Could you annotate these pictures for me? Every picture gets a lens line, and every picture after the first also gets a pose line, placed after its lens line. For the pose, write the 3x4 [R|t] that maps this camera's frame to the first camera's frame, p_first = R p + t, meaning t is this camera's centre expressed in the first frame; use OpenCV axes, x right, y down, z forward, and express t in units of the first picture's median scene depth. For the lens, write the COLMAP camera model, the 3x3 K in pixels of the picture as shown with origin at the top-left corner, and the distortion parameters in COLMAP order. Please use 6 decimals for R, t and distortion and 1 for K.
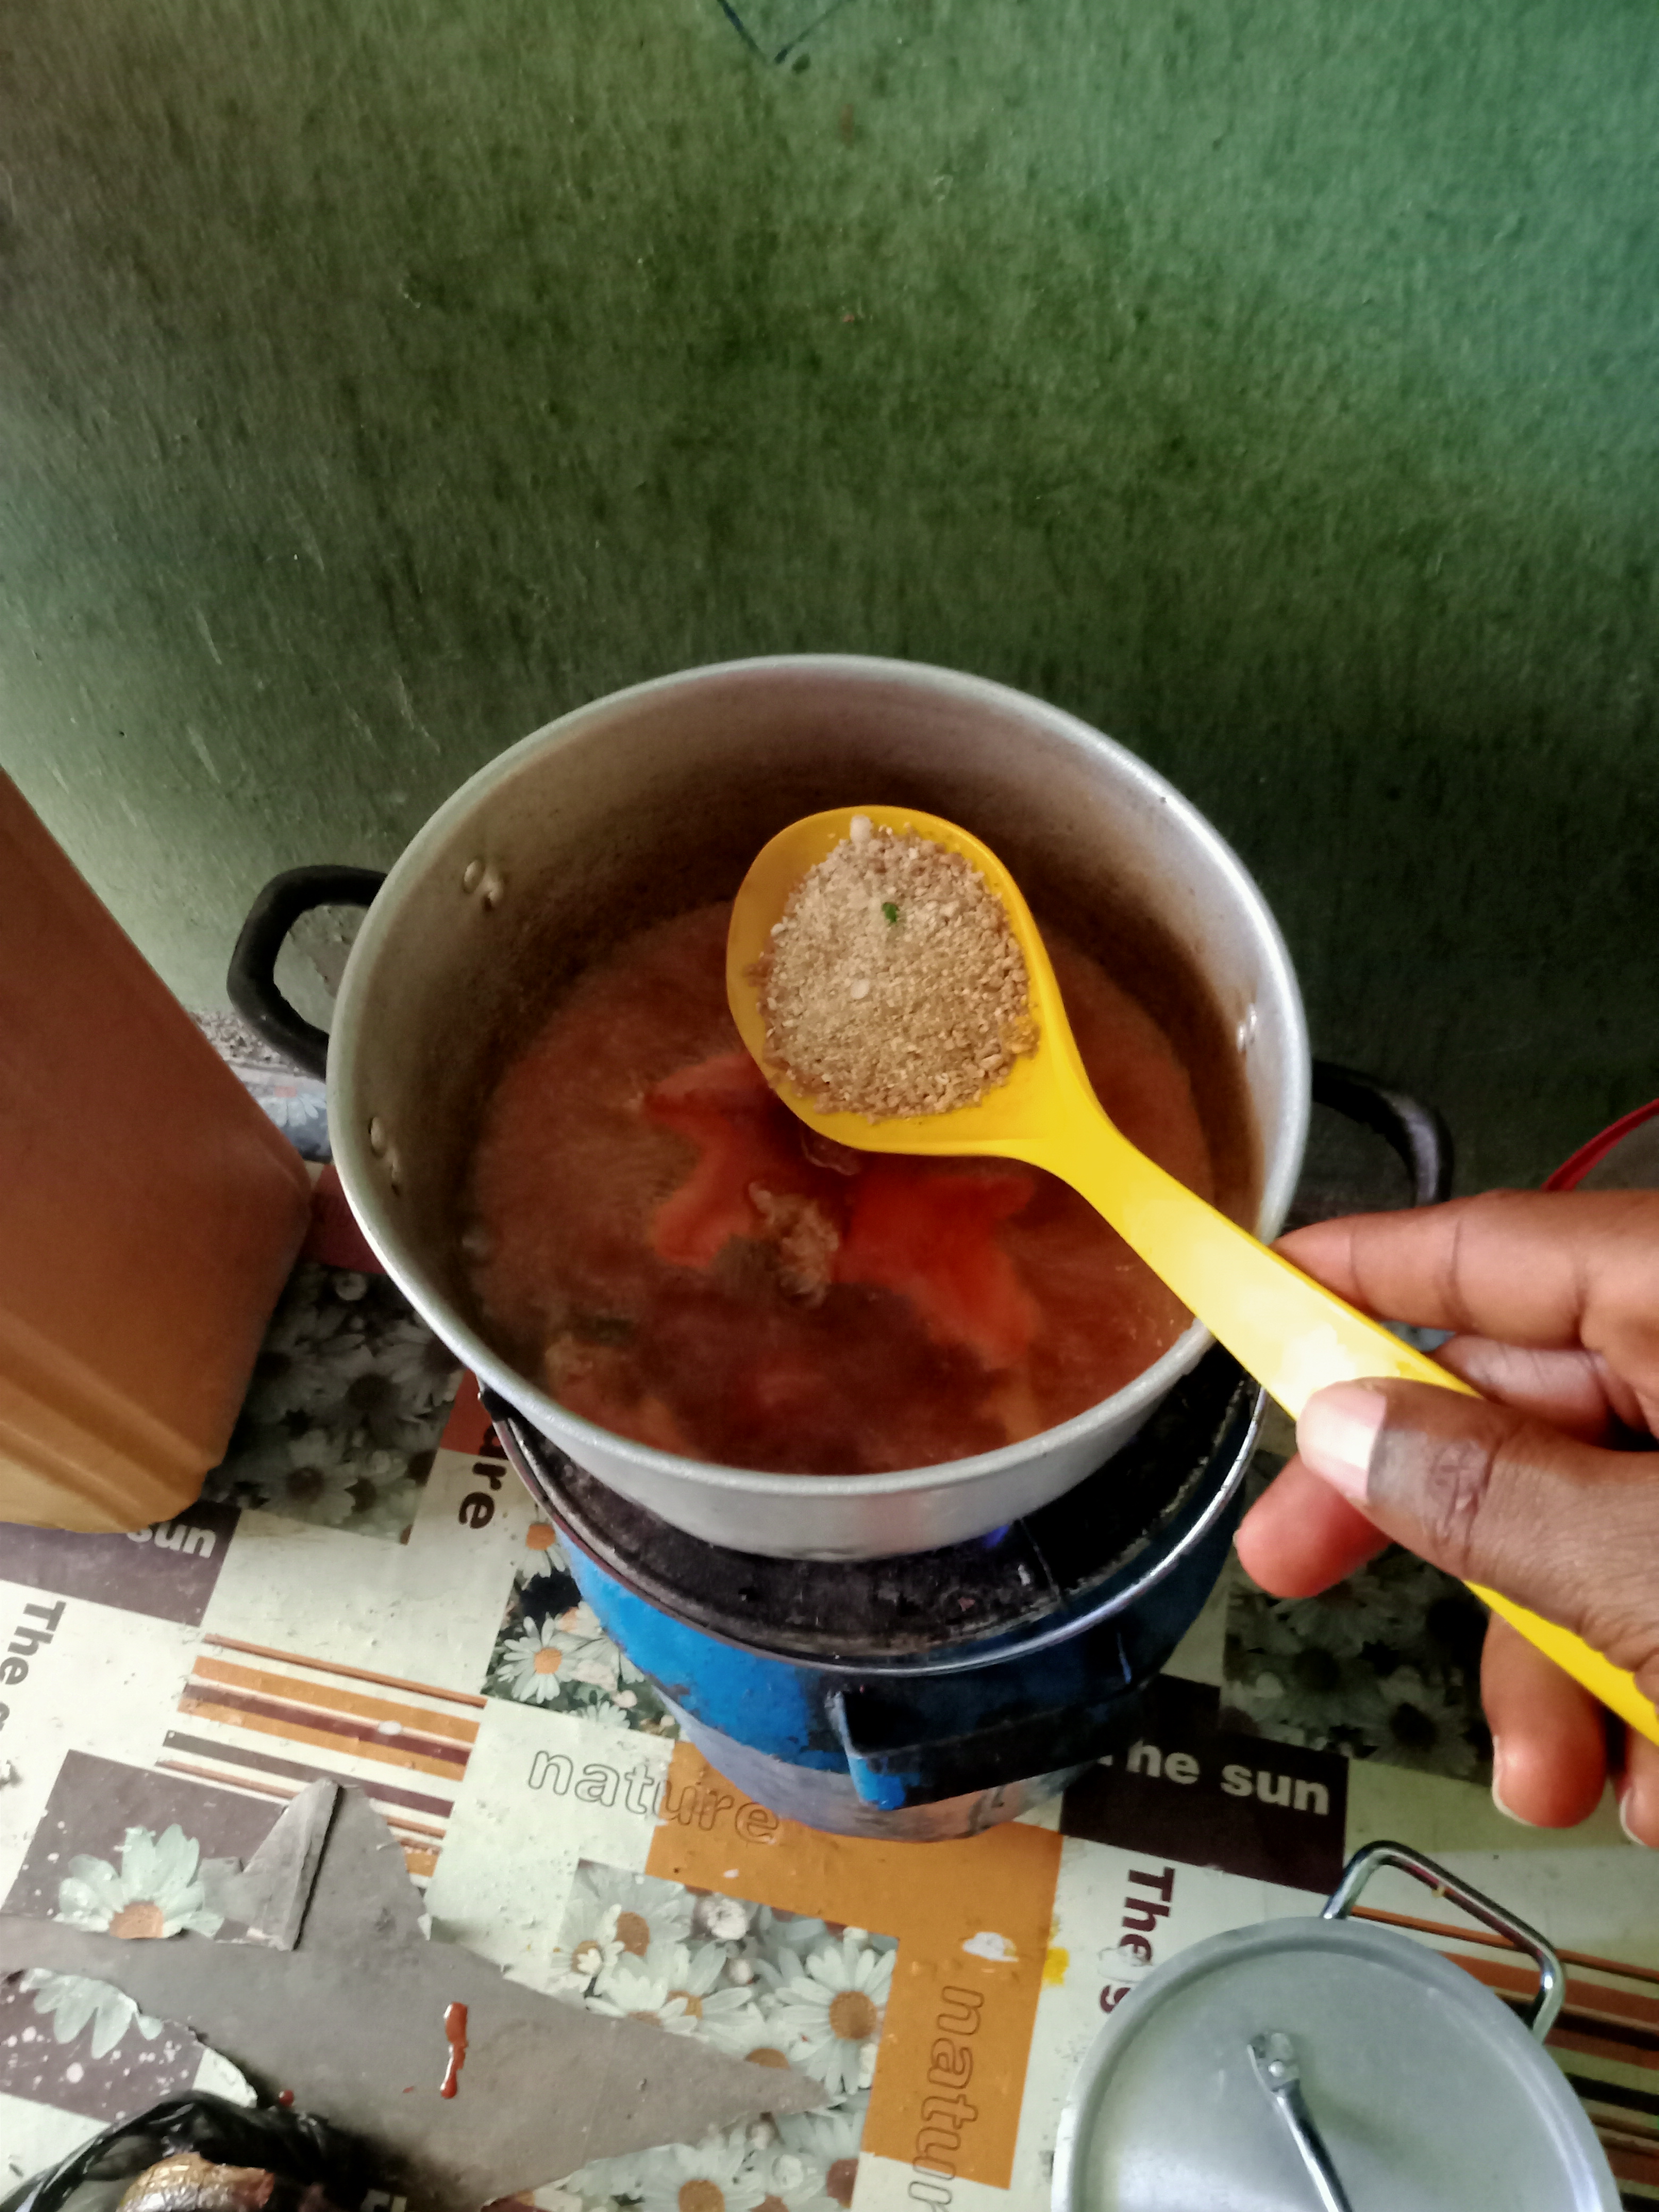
lens RADIAL K [[1627.2, 0, 829.5], [0, 1627.2, 1106.0], [0, 0, 1]] dist [0.056878, -0.106290]
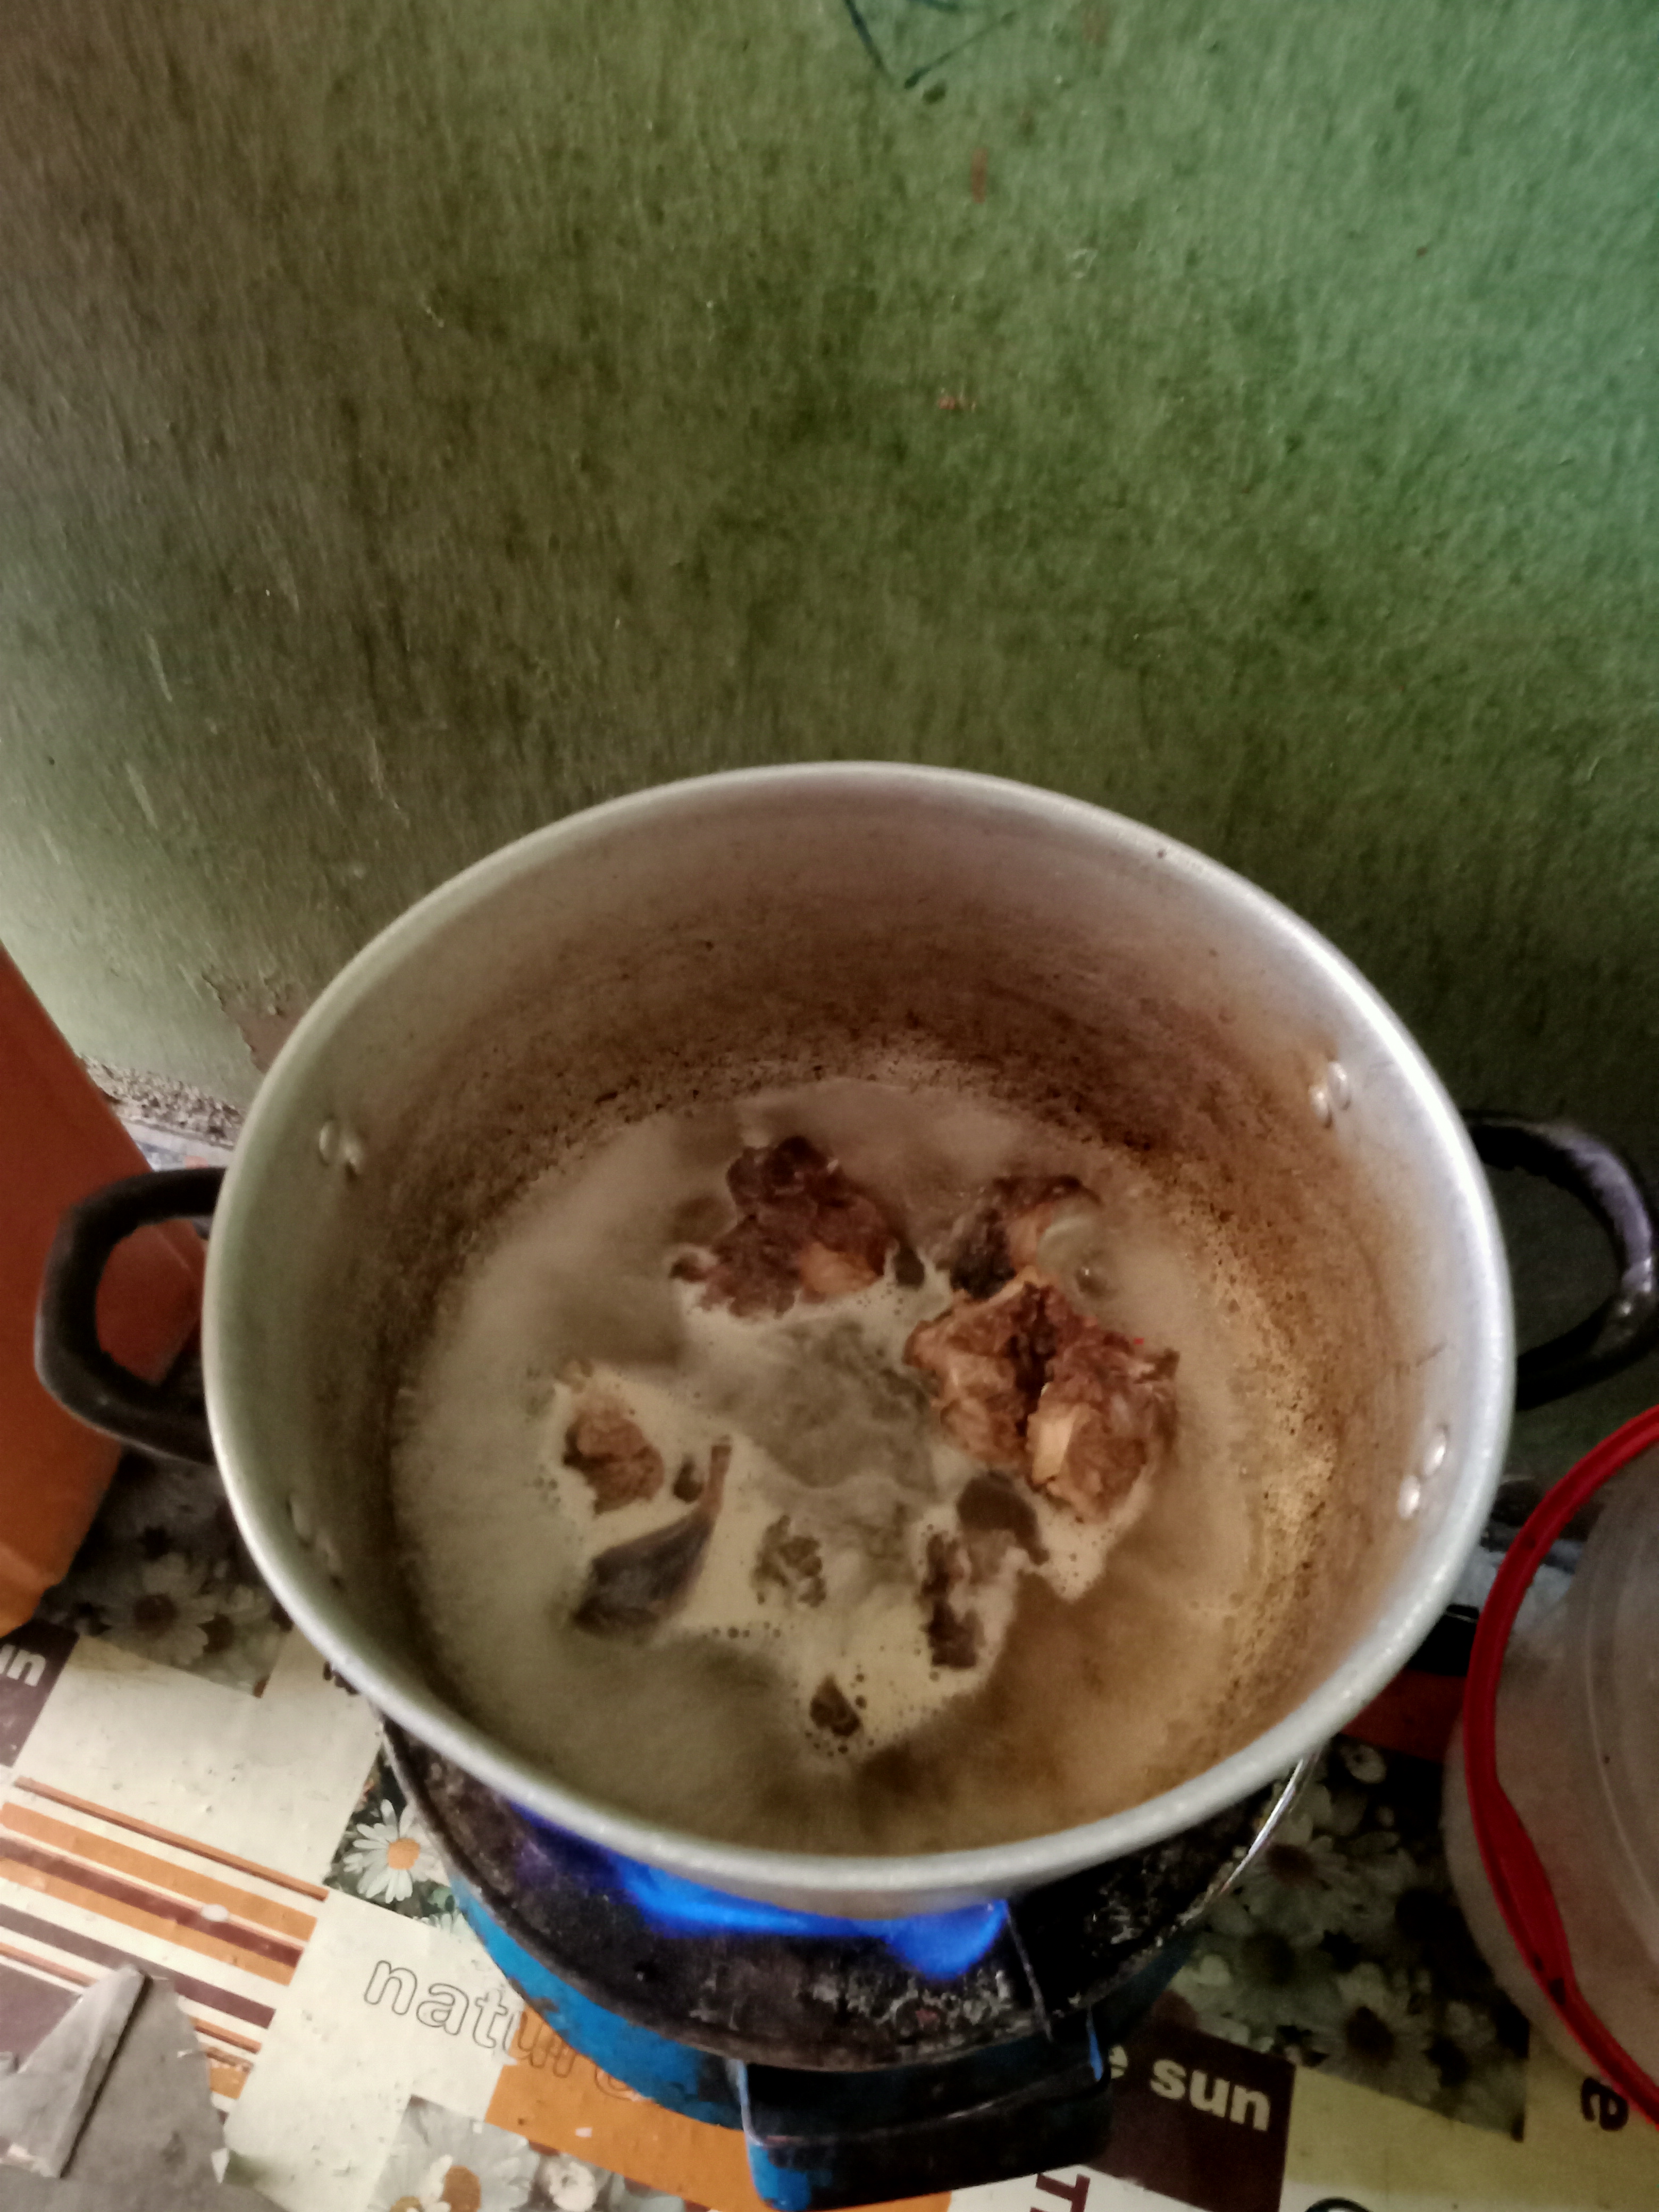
lens RADIAL K [[1624.0, 0, 829.5], [0, 1624.0, 1106.0], [0, 0, 1]] dist [0.046748, -0.080983]
pose [[0.992815, 0.116274, 0.028254, -0.023557], [-0.114765, 0.992123, -0.050205, -0.056024], [-0.033869, 0.046601, 0.998339, 0.139049]]
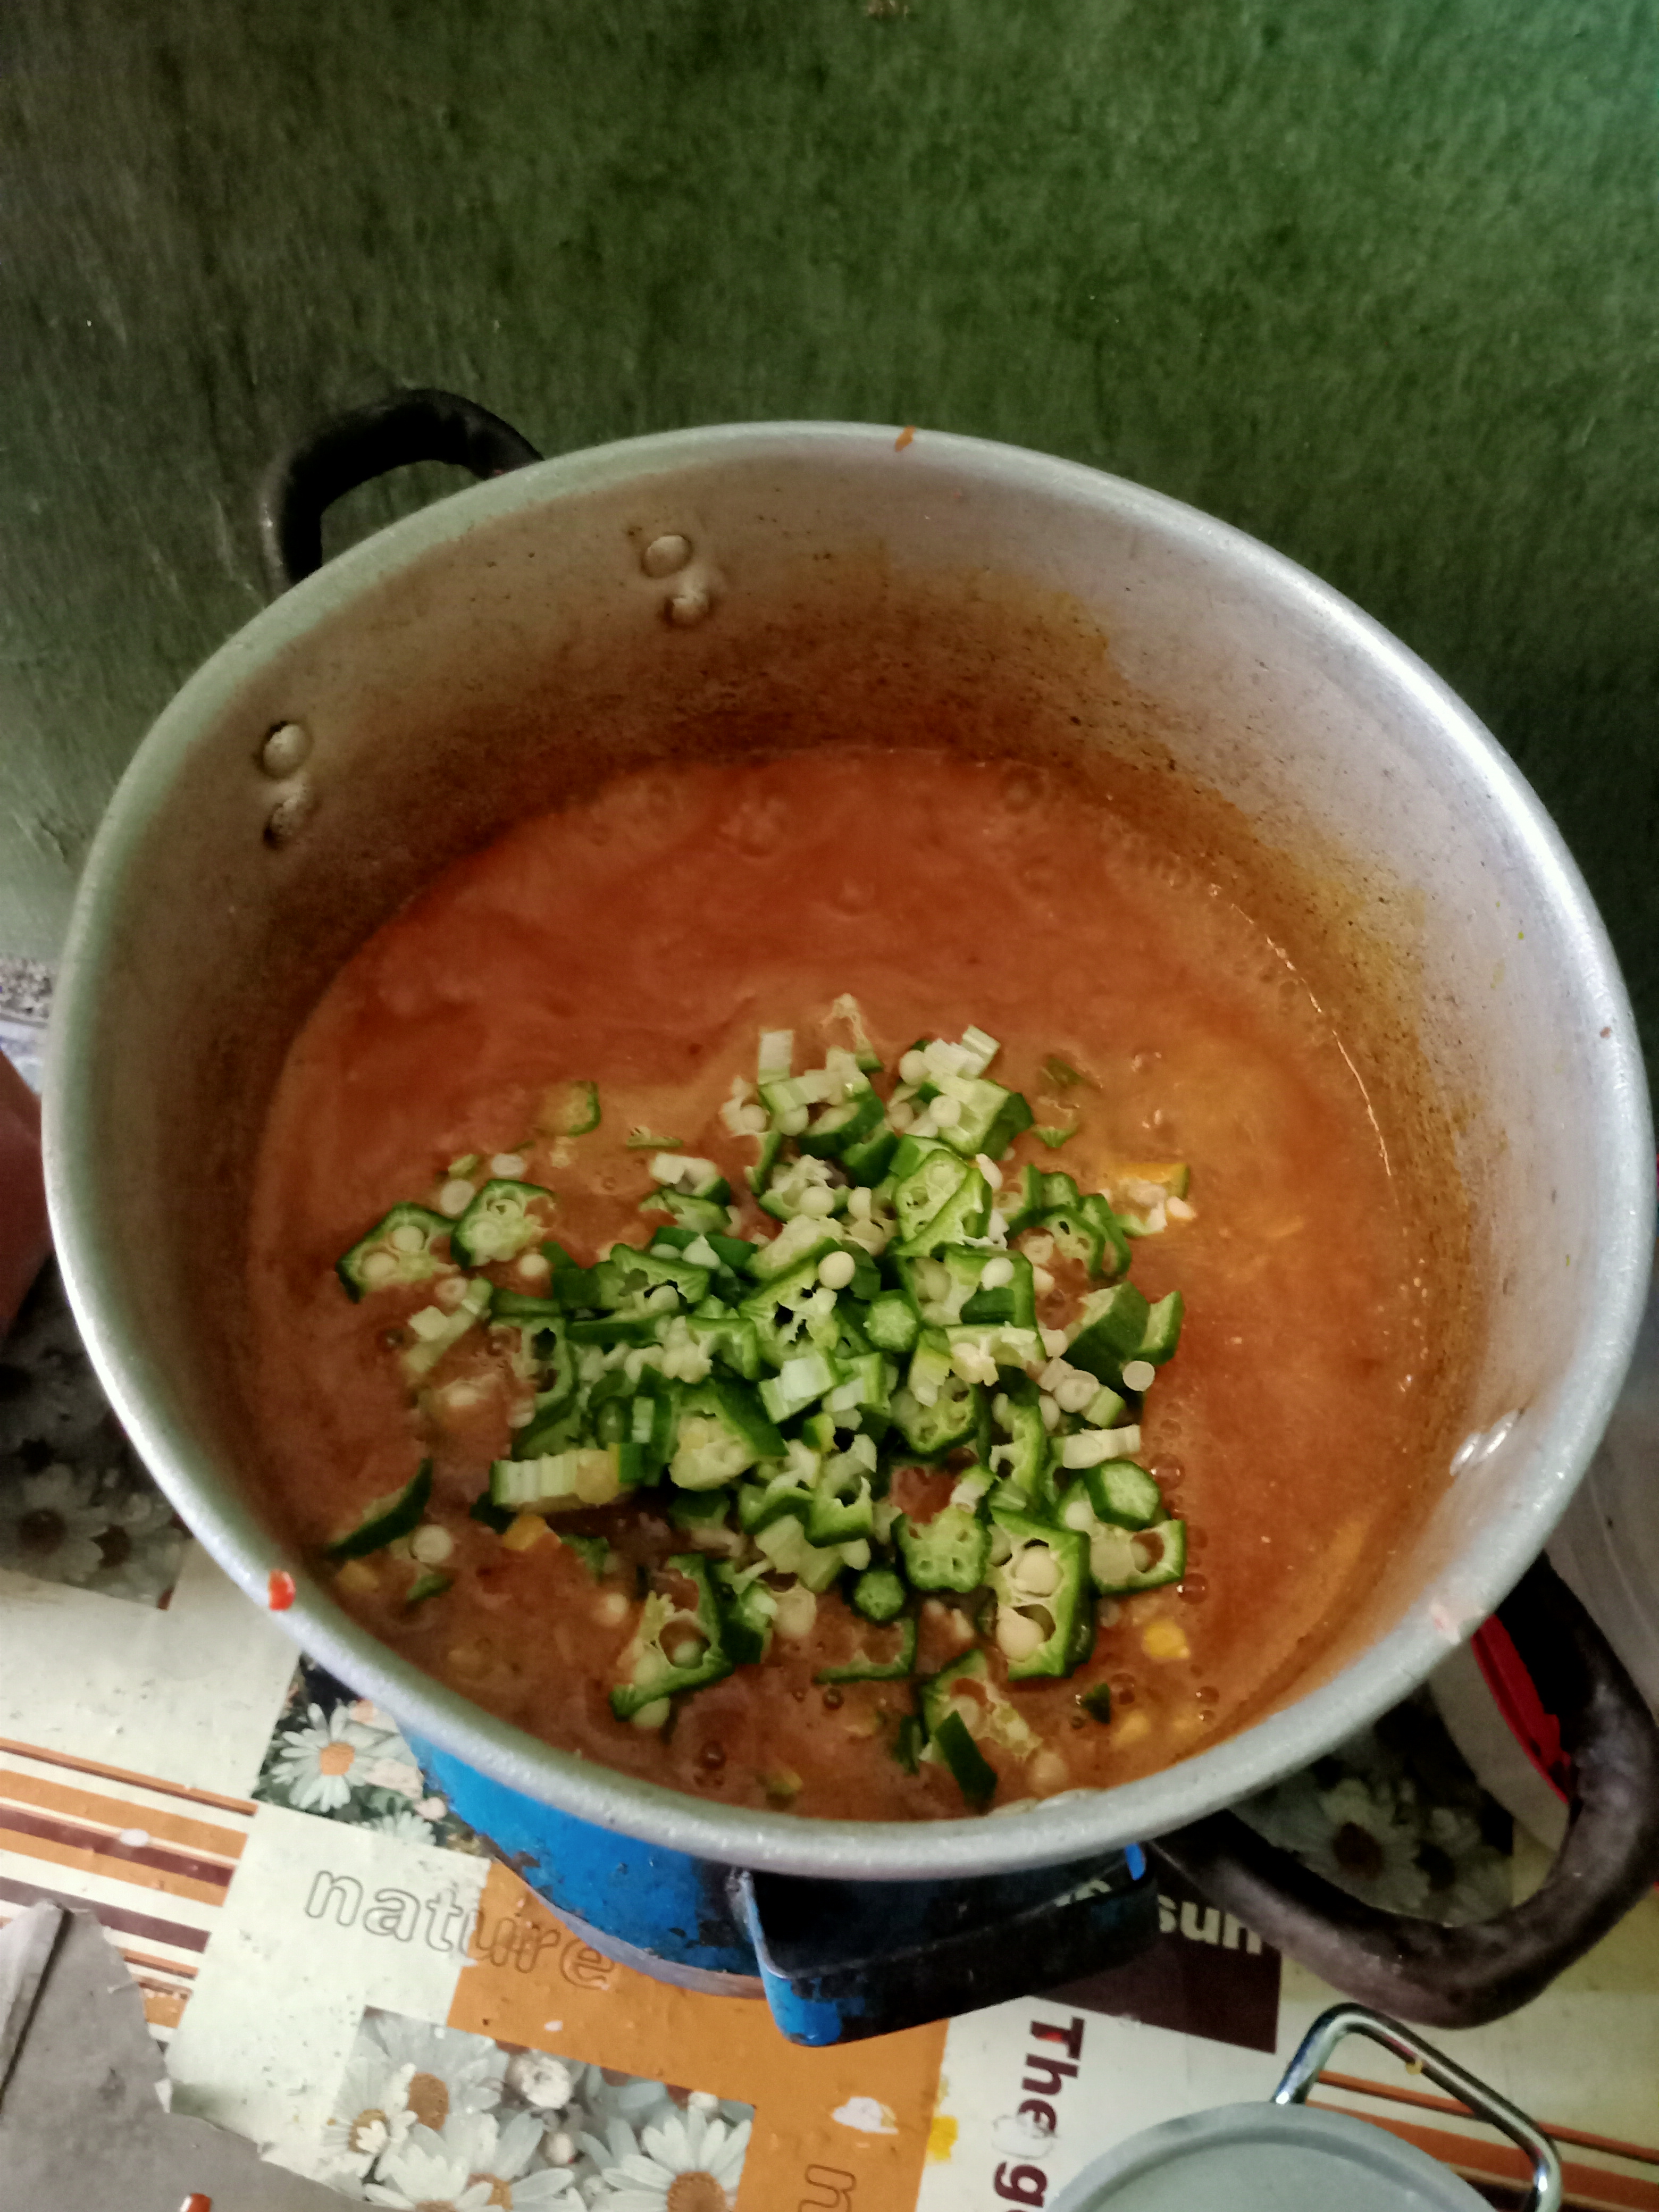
lens RADIAL K [[1670.8, 0, 829.5], [0, 1670.8, 1106.0], [0, 0, 1]] dist [-0.091534, 0.089515]
pose [[0.992706, 0.055088, 0.107239, -0.047071], [-0.053518, 0.998414, -0.017464, 0.021206], [-0.108031, 0.011597, 0.994080, 0.218397]]
